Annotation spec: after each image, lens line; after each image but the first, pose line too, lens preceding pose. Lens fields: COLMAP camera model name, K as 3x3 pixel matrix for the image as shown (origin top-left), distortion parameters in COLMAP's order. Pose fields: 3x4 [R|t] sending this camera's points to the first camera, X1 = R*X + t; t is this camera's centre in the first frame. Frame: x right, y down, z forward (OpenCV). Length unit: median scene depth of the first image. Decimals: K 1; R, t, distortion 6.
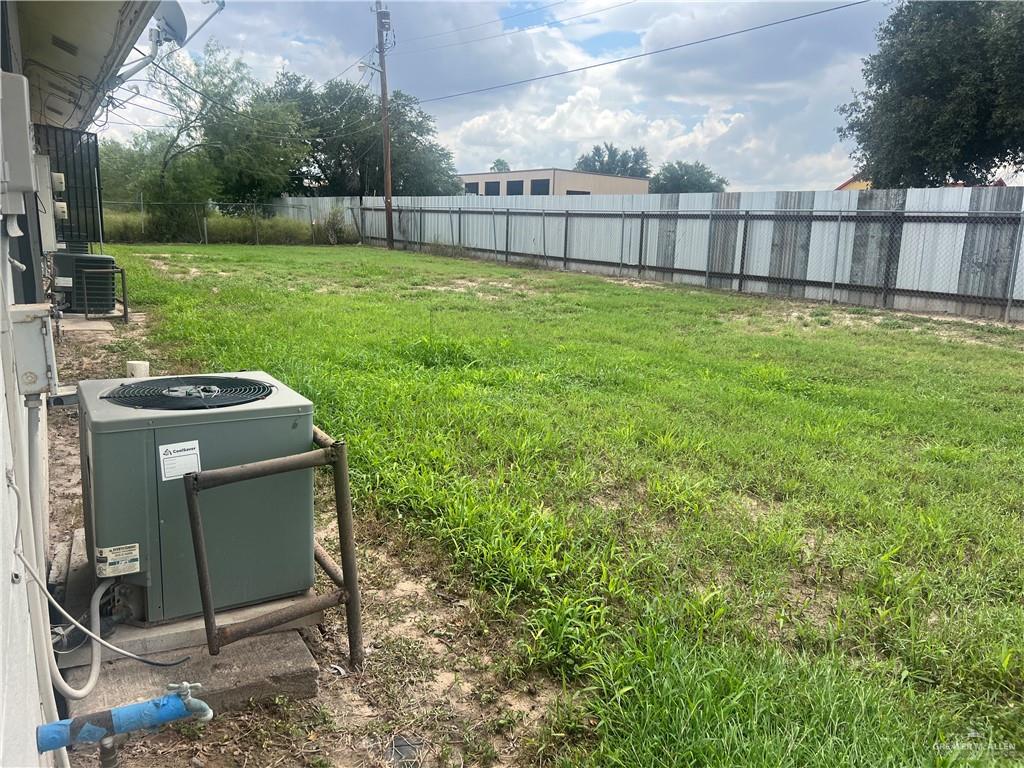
lens RADIAL K [[770.7, 0, 512.0], [0, 770.7, 384.0], [0, 0, 1]] dist [0.080779, -0.113328]
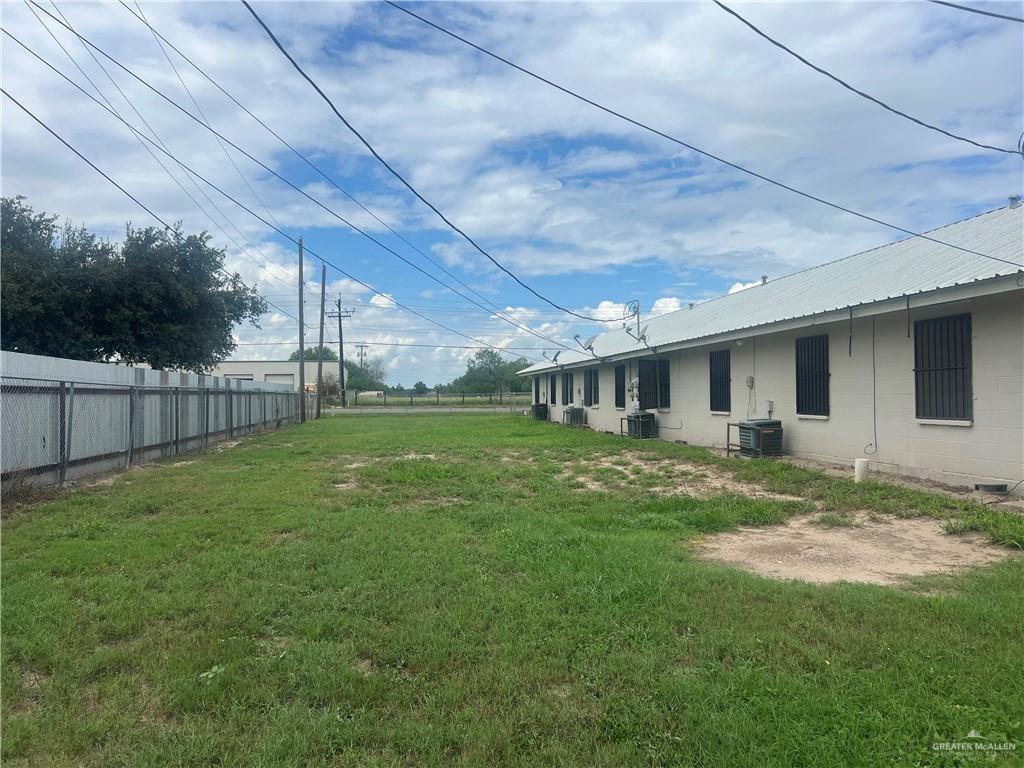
lens RADIAL K [[770.7, 0, 512.0], [0, 770.7, 384.0], [0, 0, 1]] dist [0.080779, -0.113328]
pose [[-0.931500, -0.018284, 0.363281, -0.557199], [0.054777, 0.980295, 0.189794, -0.391722], [-0.359592, 0.196693, -0.912143, 1.751158]]
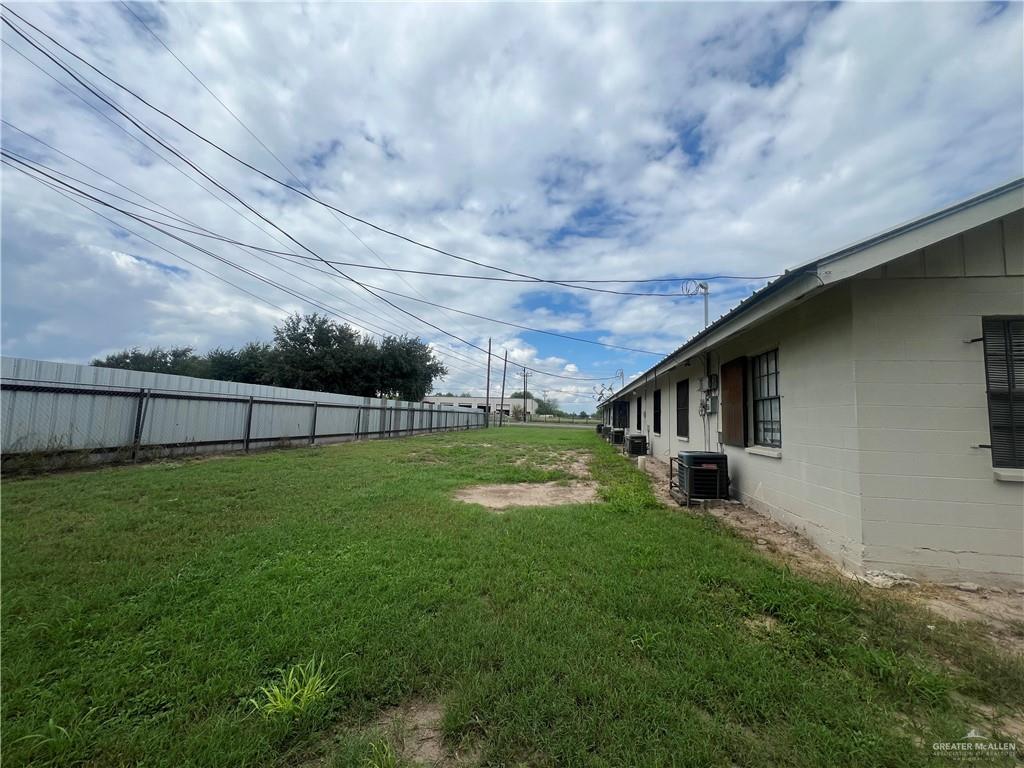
lens RADIAL K [[415.2, 0, 512.0], [0, 415.2, 384.0], [0, 0, 1]] dist [-0.001030, -0.000156]
pose [[-0.771755, -0.011295, 0.635820, -0.838914], [0.070057, 0.992246, 0.102662, -0.382625], [-0.632050, 0.123773, -0.764979, 1.666246]]
